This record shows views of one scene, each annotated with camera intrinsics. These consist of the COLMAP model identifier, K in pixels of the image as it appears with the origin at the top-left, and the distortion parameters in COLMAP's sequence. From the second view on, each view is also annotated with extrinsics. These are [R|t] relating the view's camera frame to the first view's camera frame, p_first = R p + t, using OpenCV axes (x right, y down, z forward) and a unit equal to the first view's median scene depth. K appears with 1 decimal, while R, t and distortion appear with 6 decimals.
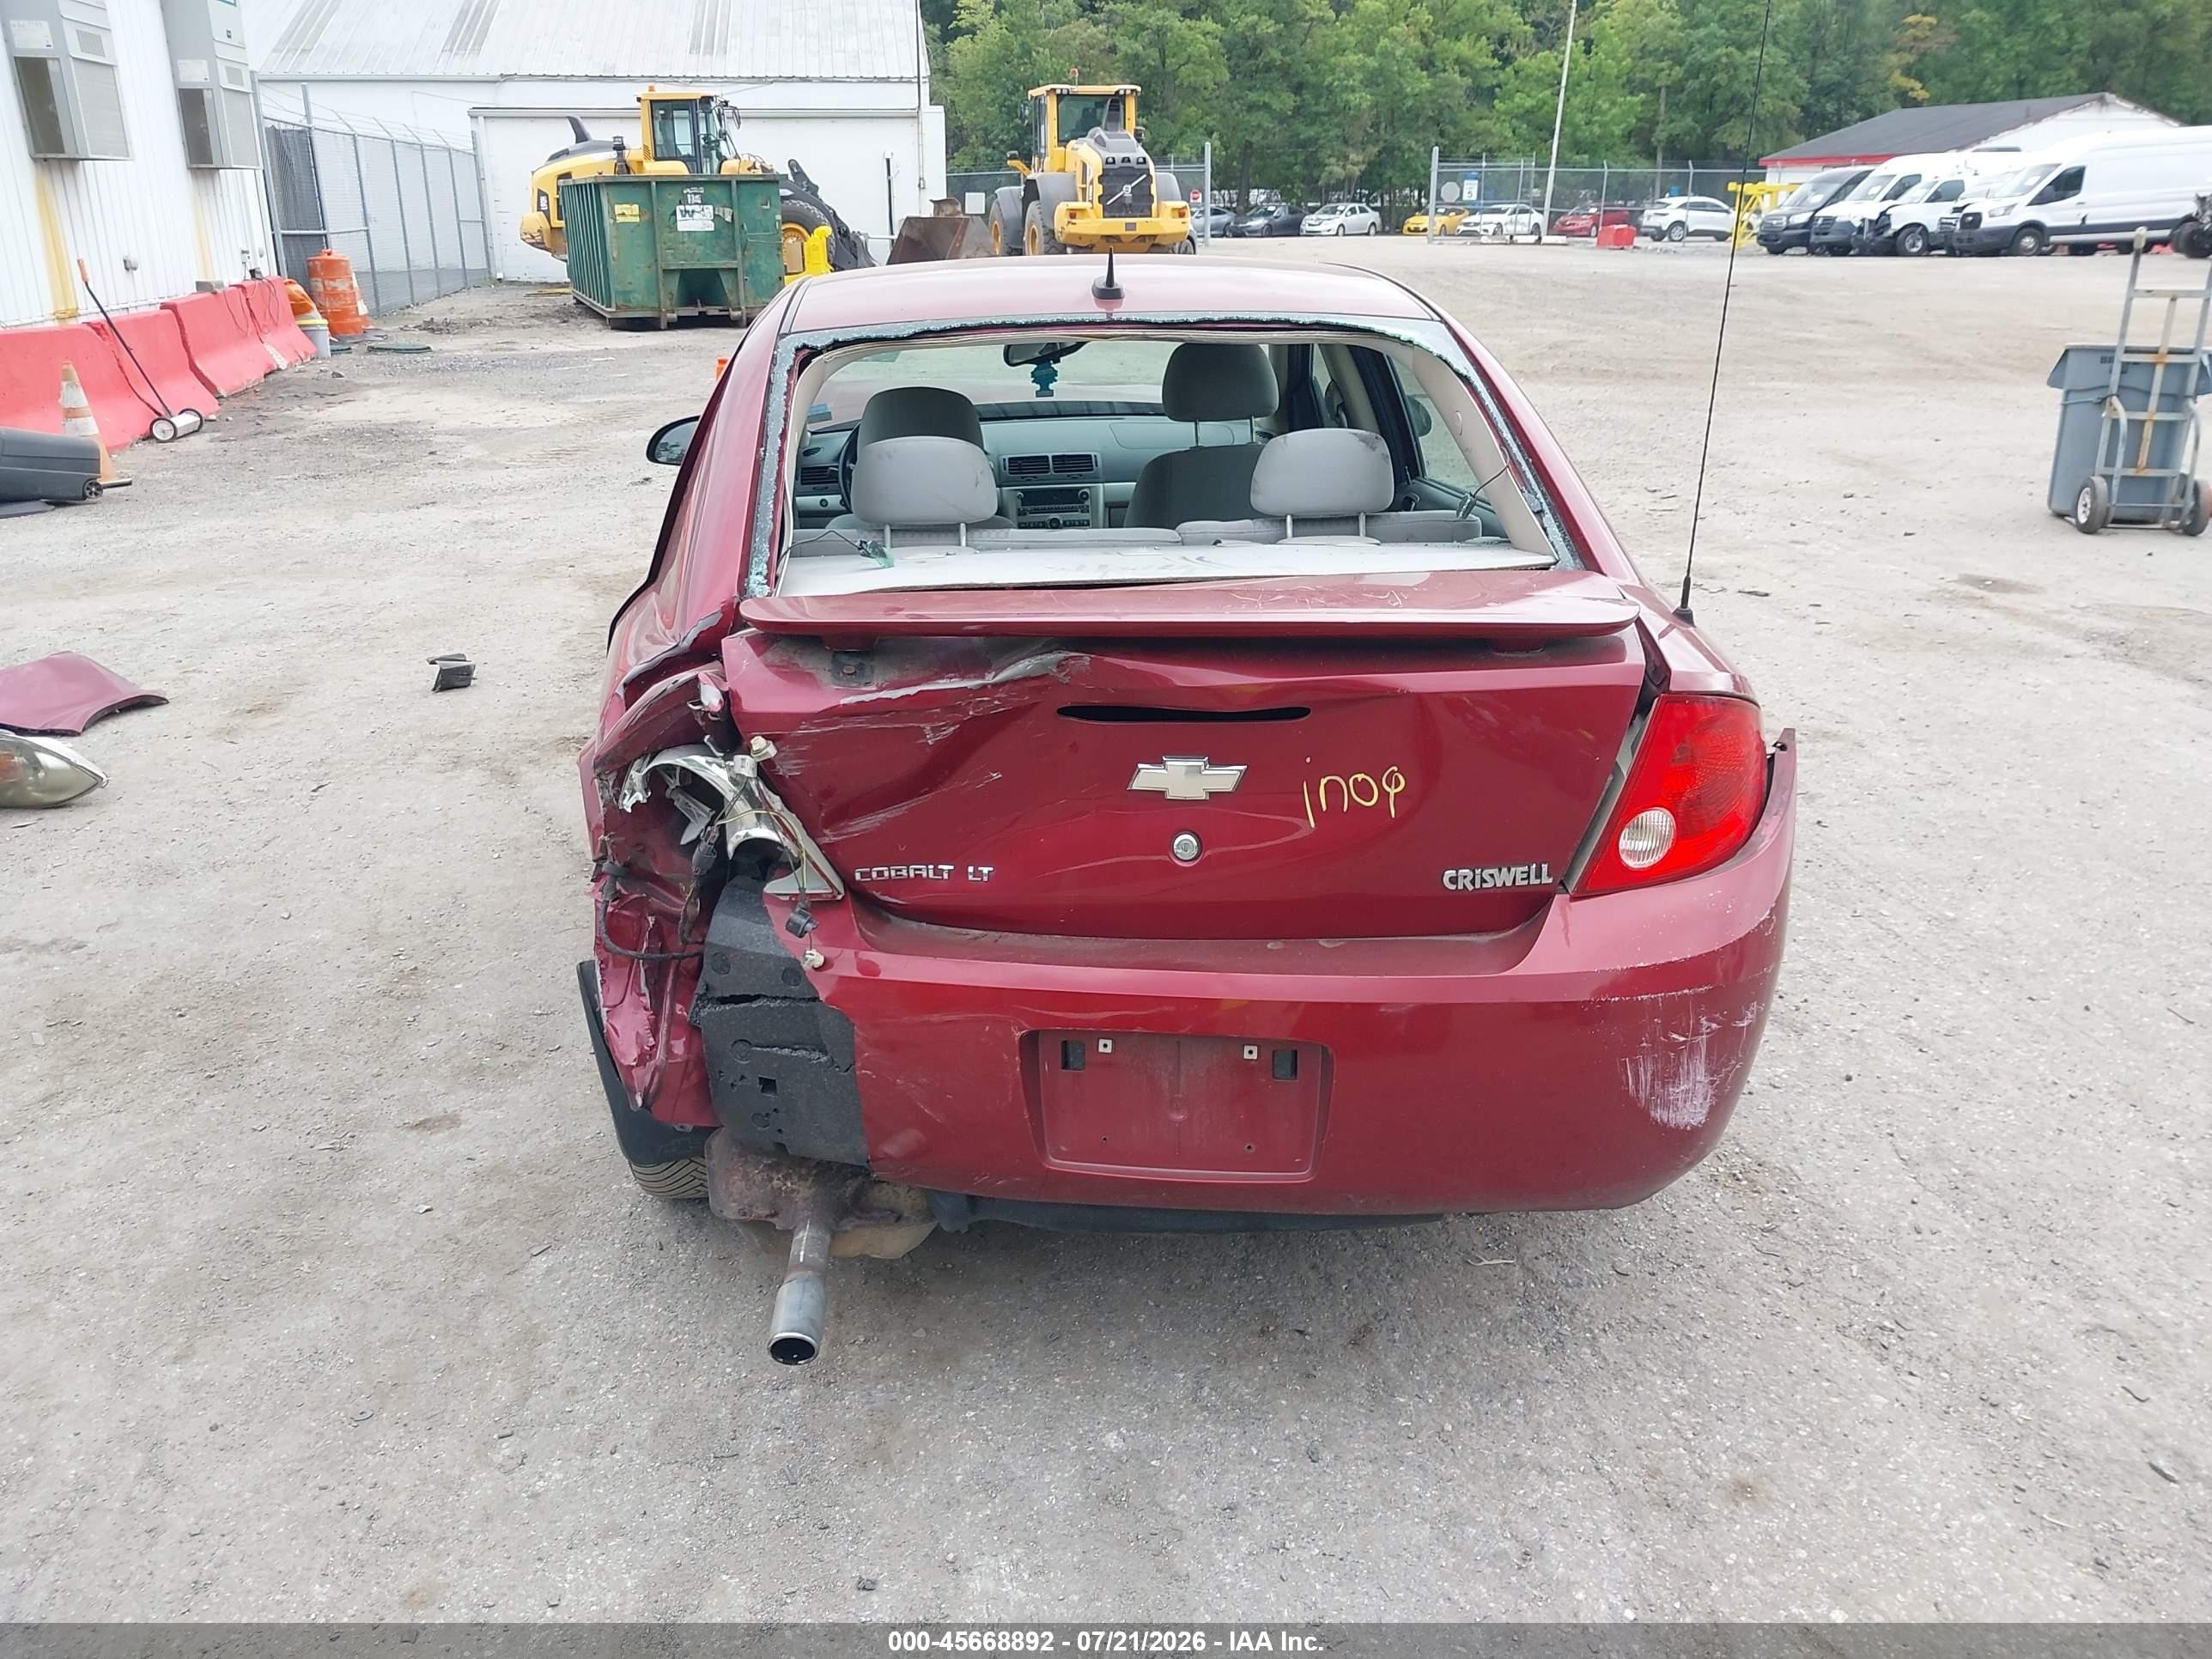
lens RADIAL K [[1742.7, 0, 1085.5], [0, 1742.7, 829.7], [0, 0, 1]] dist [-0.006185, 0.007068]
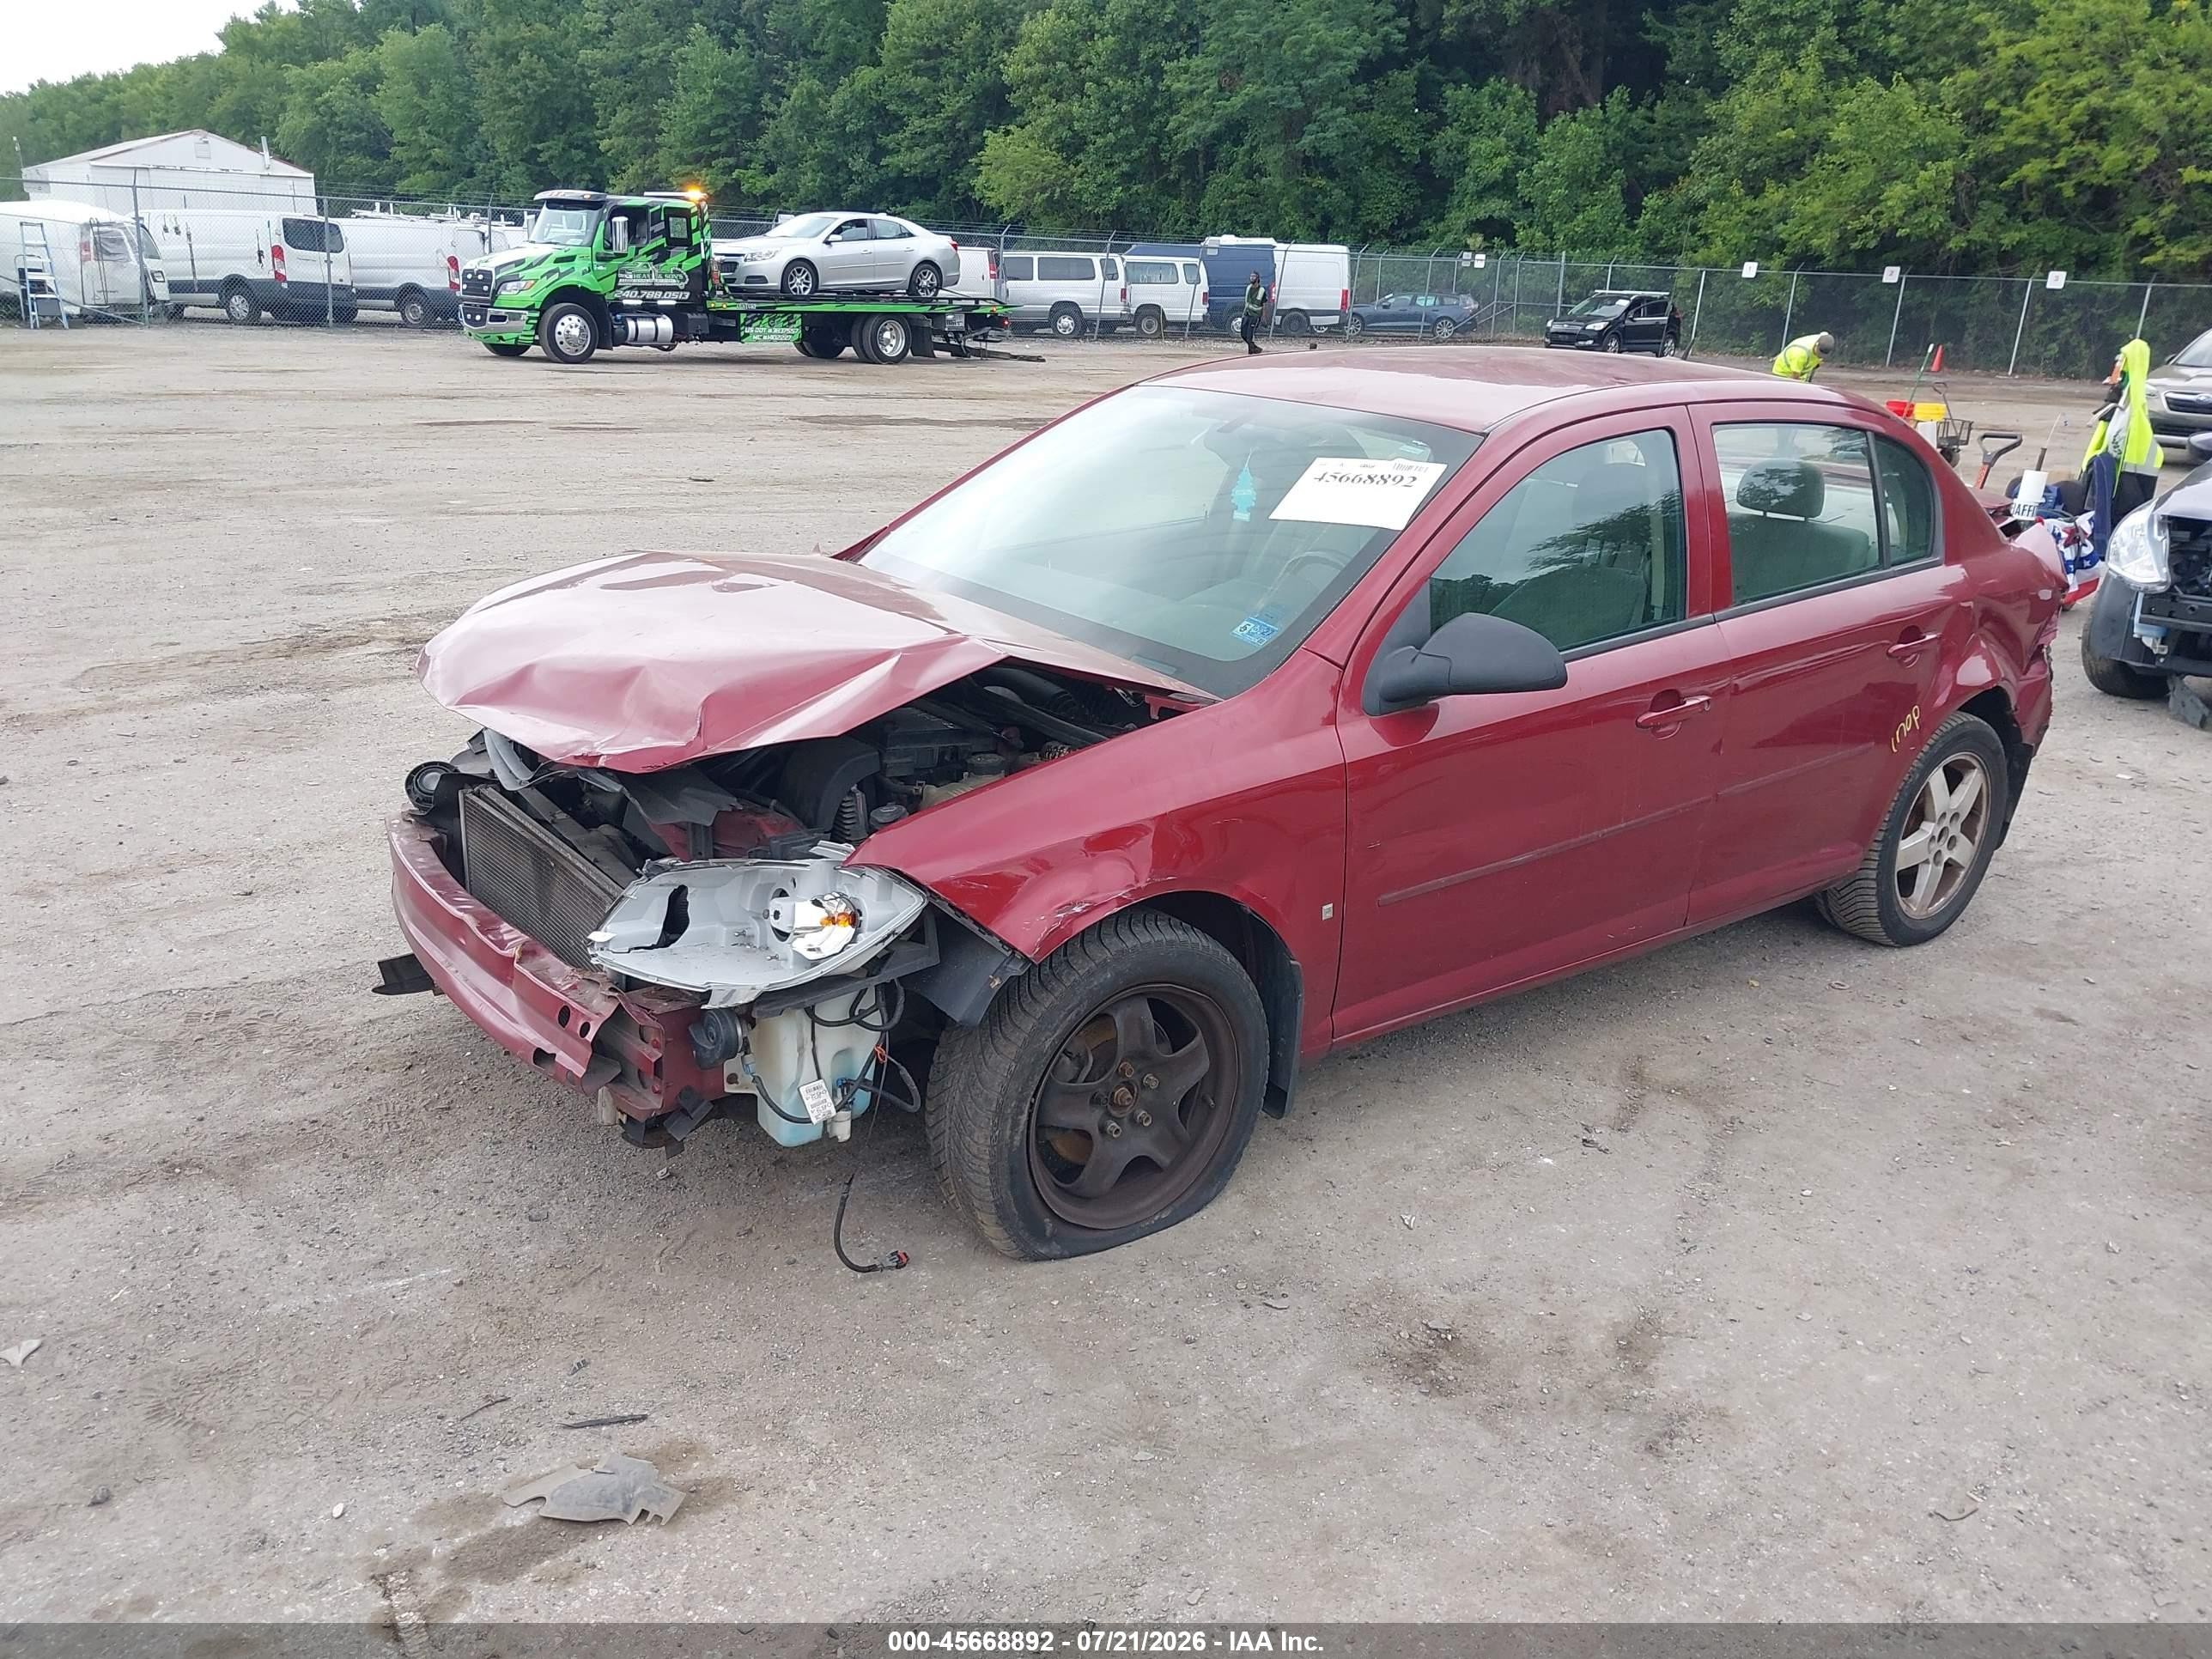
lens RADIAL K [[1742.7, 0, 1103.0], [0, 1742.7, 826.7], [0, 0, 1]] dist [-0.006185, 0.007068]
pose [[-0.518861, -0.269567, 0.811244, -0.100882], [0.262926, 0.852657, 0.451492, -0.072084], [-0.813421, 0.447559, -0.371534, 0.197044]]
